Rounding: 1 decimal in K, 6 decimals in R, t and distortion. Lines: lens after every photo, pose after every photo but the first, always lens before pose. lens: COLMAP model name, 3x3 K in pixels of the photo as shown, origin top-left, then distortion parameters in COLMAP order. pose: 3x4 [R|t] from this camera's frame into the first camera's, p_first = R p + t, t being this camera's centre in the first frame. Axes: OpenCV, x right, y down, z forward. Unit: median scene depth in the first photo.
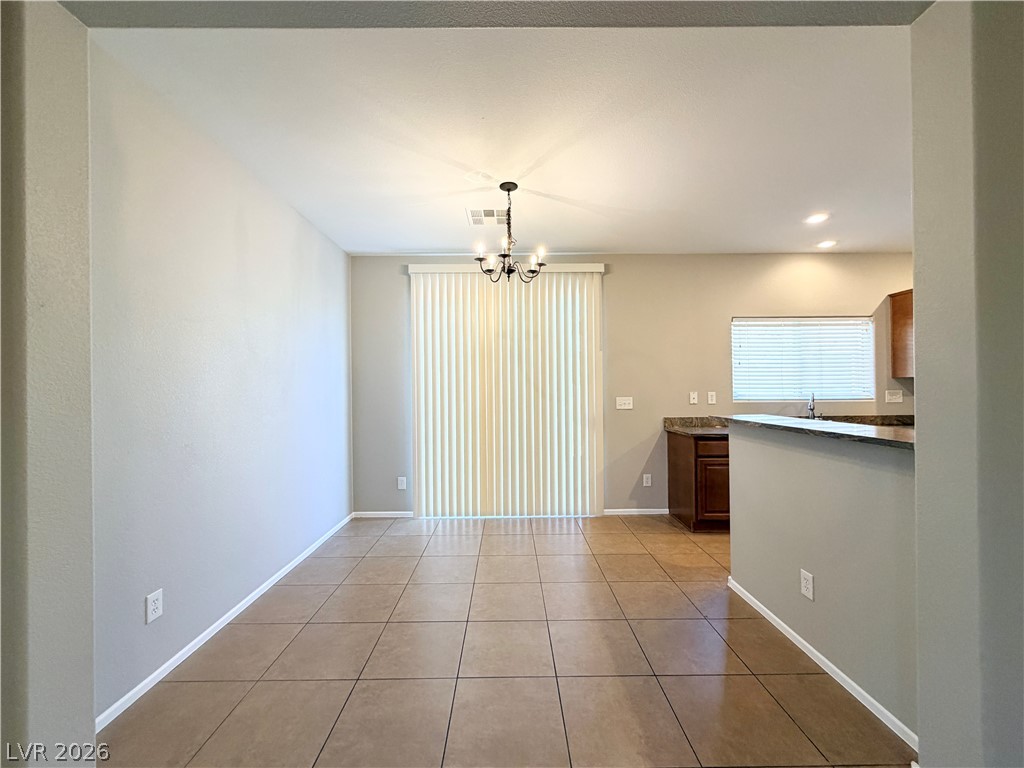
lens RADIAL K [[409.3, 0, 510.5], [0, 409.3, 384.7], [0, 0, 1]] dist [0.000588, 0.000371]
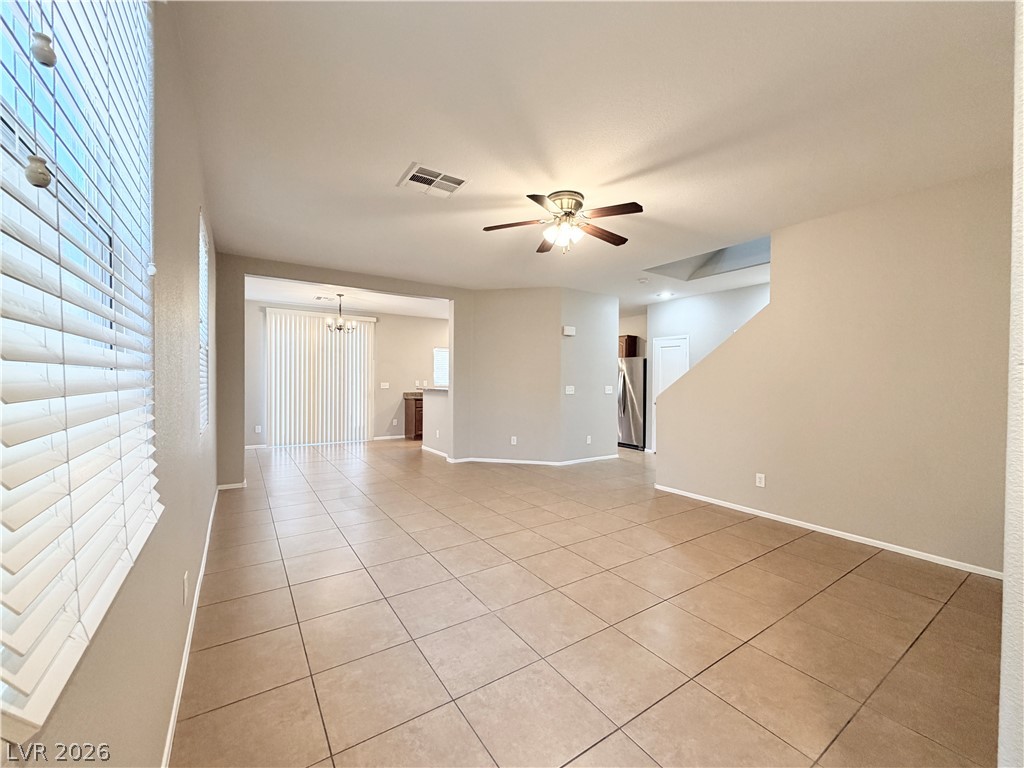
lens RADIAL K [[409.3, 0, 510.5], [0, 409.3, 384.7], [0, 0, 1]] dist [0.000588, 0.000371]
pose [[0.837256, 0.011033, 0.546700, -0.324400], [-0.019675, 0.999757, 0.009955, 0.008383], [-0.546457, -0.019092, 0.837269, -1.092149]]
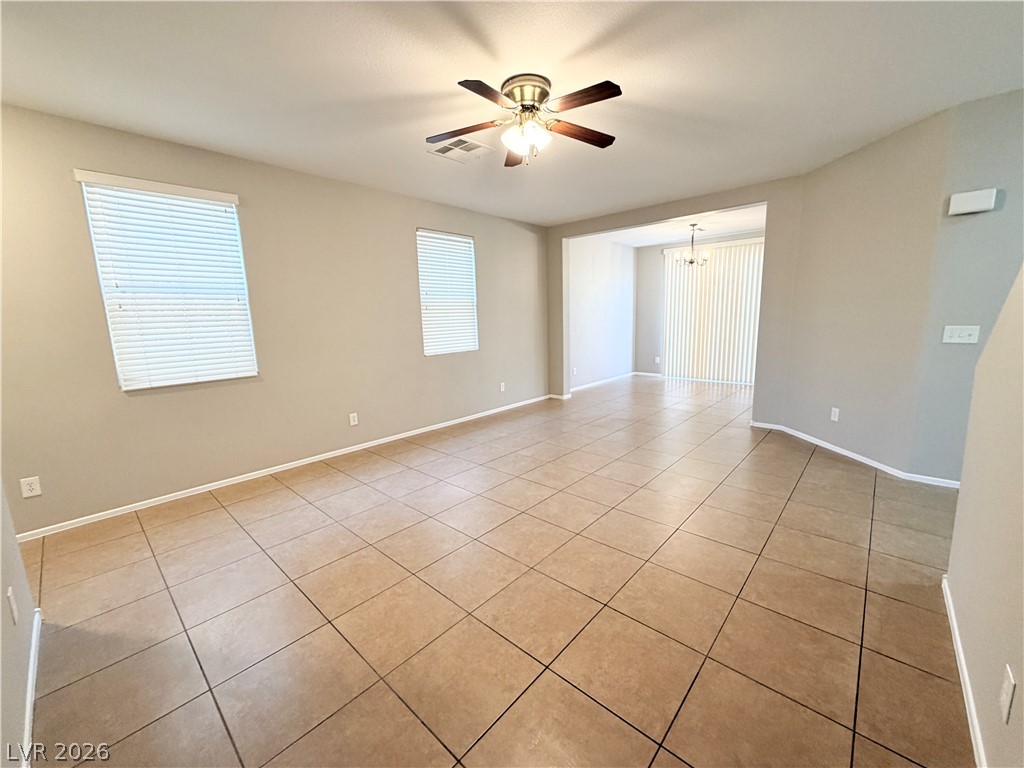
lens RADIAL K [[409.3, 0, 510.5], [0, 409.3, 384.7], [0, 0, 1]] dist [0.000588, 0.000371]
pose [[0.732465, 0.102375, -0.673064, 0.593028], [0.025984, 0.983705, 0.177902, -0.021727], [0.680309, -0.147796, 0.717869, -0.997212]]
